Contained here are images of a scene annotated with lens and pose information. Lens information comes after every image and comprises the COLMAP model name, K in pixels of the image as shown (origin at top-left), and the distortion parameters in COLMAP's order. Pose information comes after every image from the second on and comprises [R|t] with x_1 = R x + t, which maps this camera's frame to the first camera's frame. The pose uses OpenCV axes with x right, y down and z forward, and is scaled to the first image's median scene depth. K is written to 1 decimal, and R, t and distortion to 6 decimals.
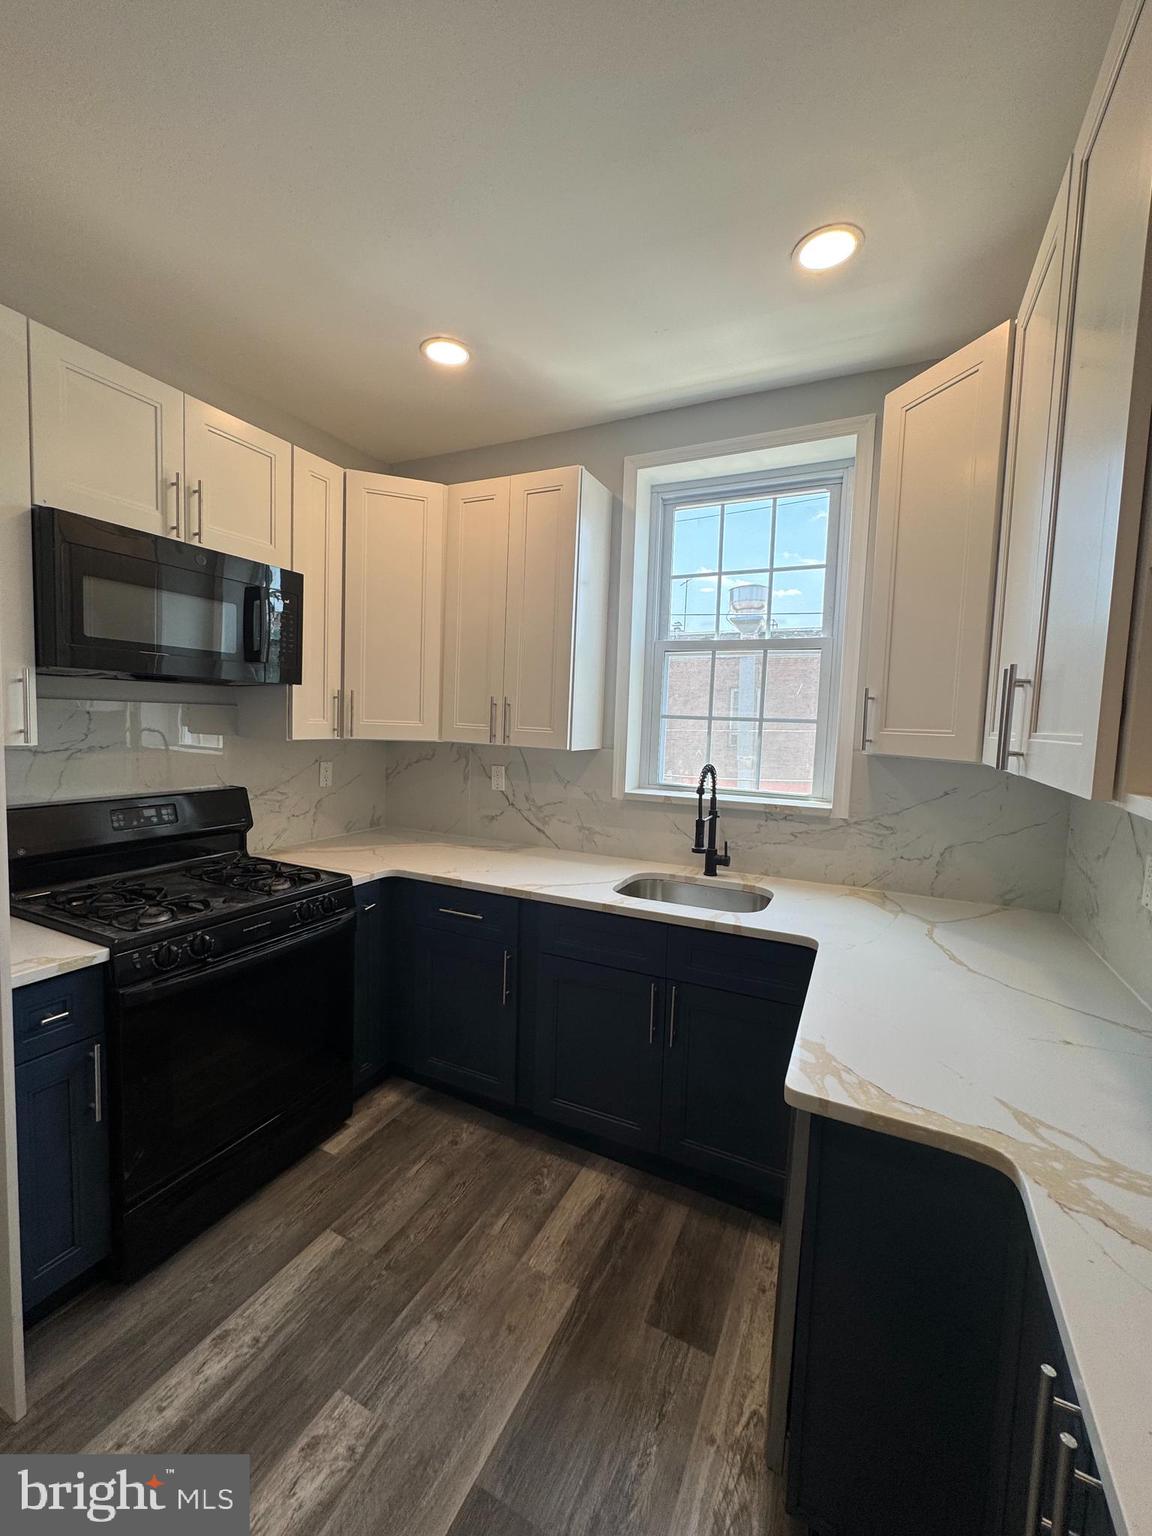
lens RADIAL K [[614.0, 0, 576.0], [0, 614.0, 768.0], [0, 0, 1]] dist [-0.001918, 0.000334]
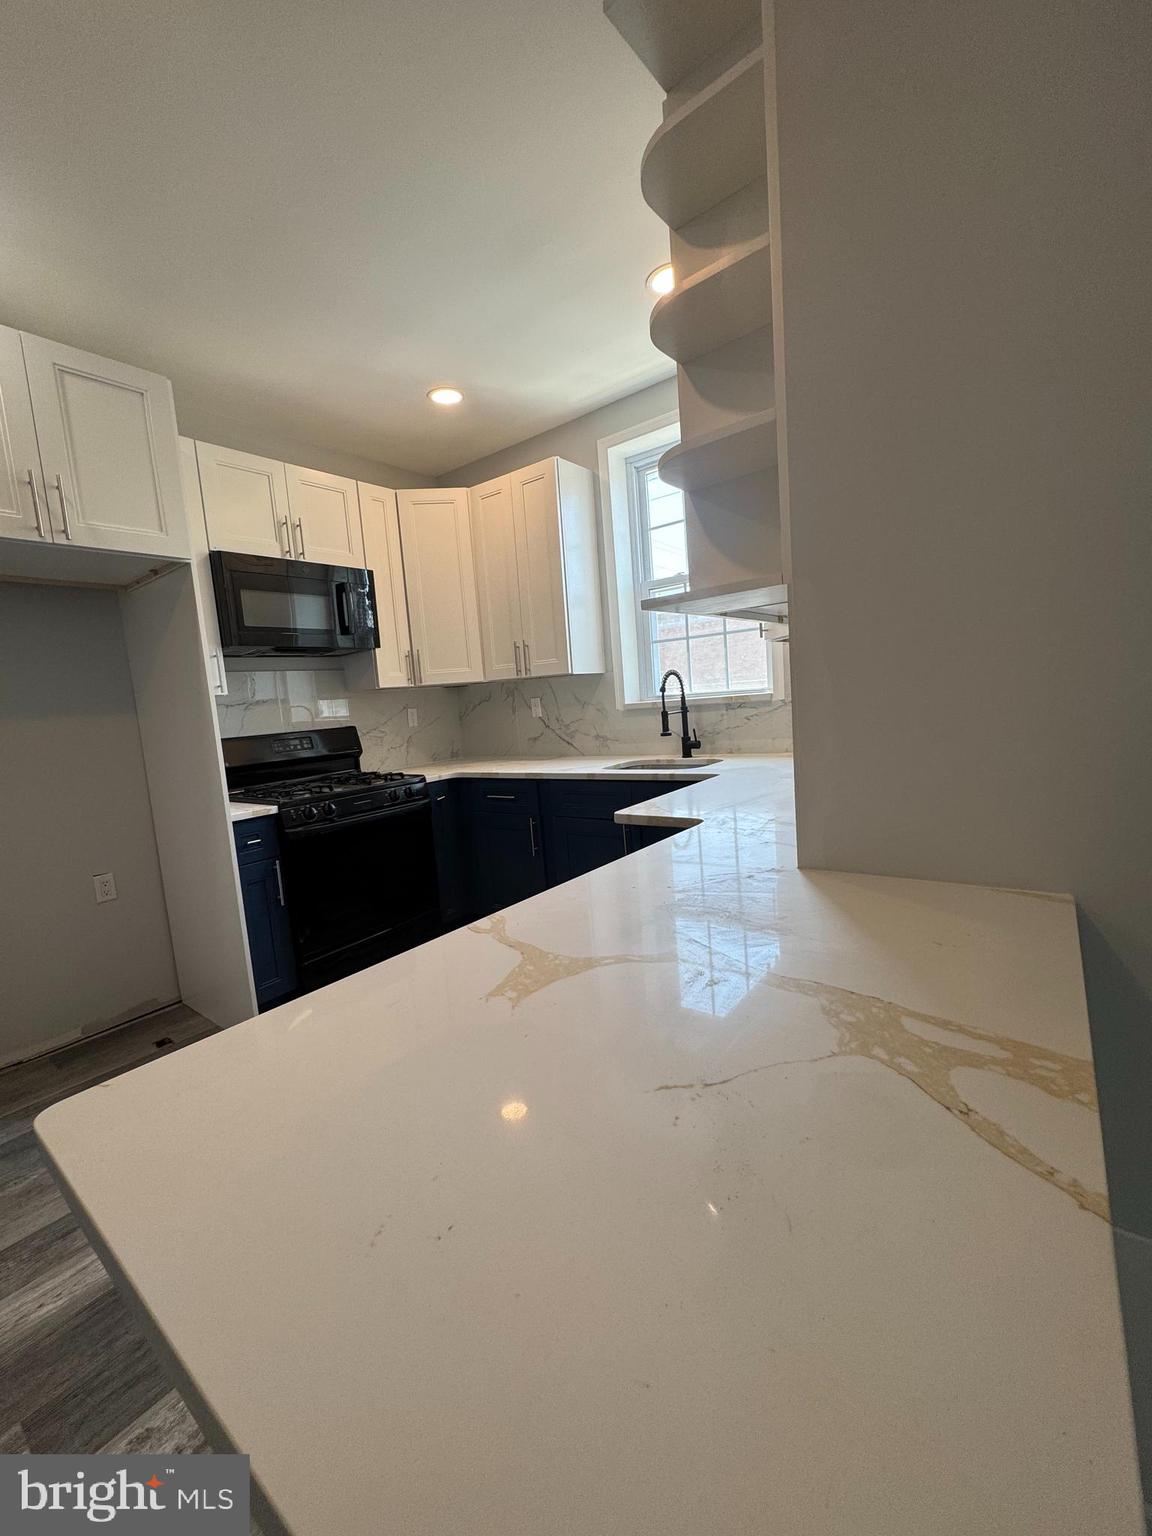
lens RADIAL K [[614.0, 0, 576.0], [0, 614.0, 768.0], [0, 0, 1]] dist [-0.001918, 0.000334]
pose [[0.975295, -0.086296, -0.203352, 0.259117], [0.094745, 0.994982, 0.032169, 0.137093], [0.199556, -0.050641, 0.978577, -0.319987]]
